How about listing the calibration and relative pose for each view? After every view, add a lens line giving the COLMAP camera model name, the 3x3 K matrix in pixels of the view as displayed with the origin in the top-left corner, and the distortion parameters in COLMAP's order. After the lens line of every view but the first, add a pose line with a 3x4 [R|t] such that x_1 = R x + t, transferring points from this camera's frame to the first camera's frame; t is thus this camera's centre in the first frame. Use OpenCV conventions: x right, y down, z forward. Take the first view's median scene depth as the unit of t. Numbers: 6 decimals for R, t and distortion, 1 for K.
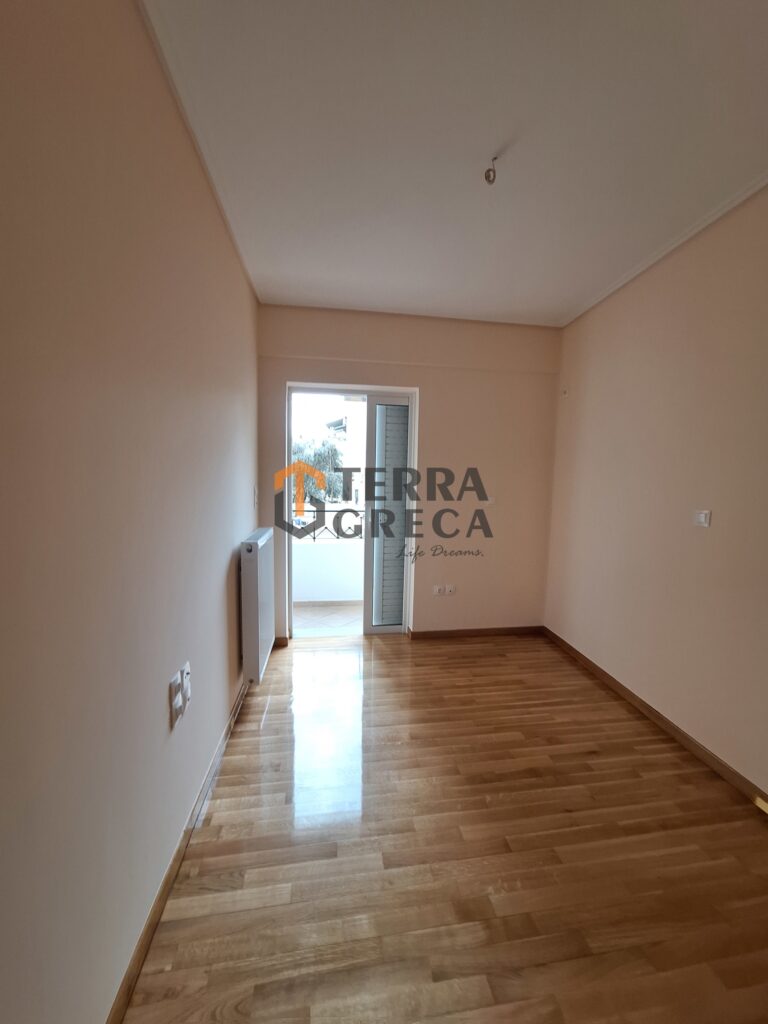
lens RADIAL K [[403.3, 0, 384.0], [0, 403.3, 512.0], [0, 0, 1]] dist [0.000368, 0.000346]
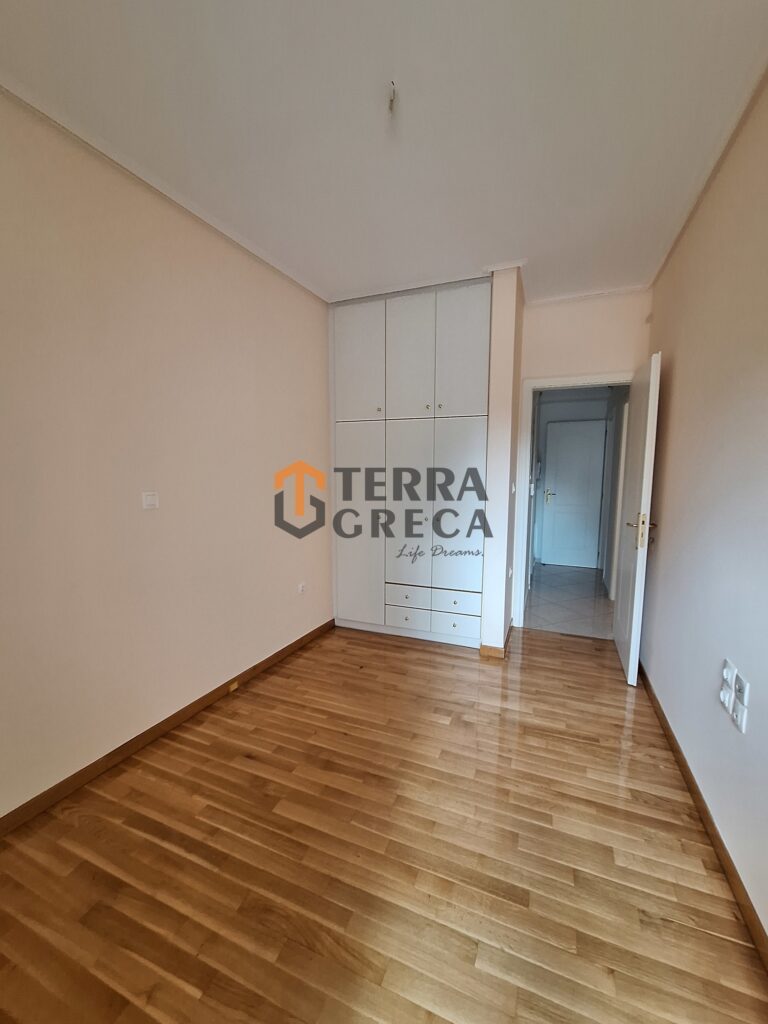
lens RADIAL K [[398.9, 0, 385.4], [0, 398.9, 516.9], [0, 0, 1]] dist [0.000756, 0.000372]
pose [[-0.861408, -0.077176, 0.502017, -0.164133], [0.024607, 0.980887, 0.193015, -0.110305], [-0.507318, 0.178618, -0.843045, 1.478309]]
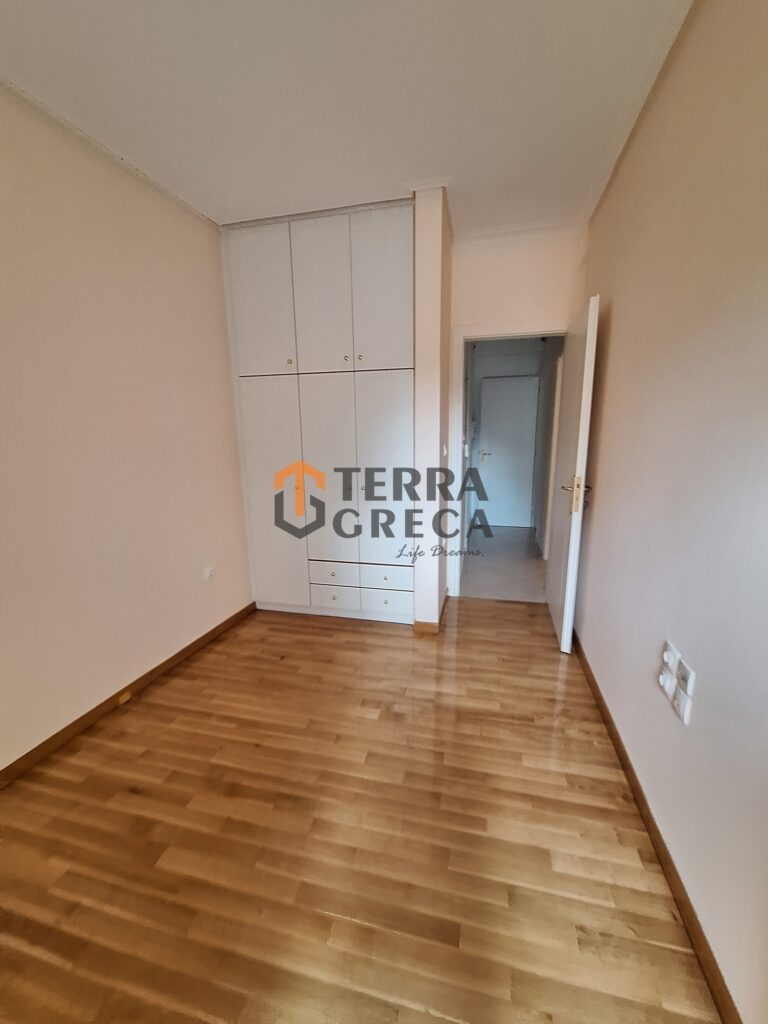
lens RADIAL K [[403.3, 0, 384.0], [0, 403.3, 512.0], [0, 0, 1]] dist [0.000368, 0.000346]
pose [[-0.925733, -0.080264, 0.369561, -0.151405], [0.027564, 0.960298, 0.277612, -0.102345], [-0.377171, 0.267182, -0.886767, 1.320881]]
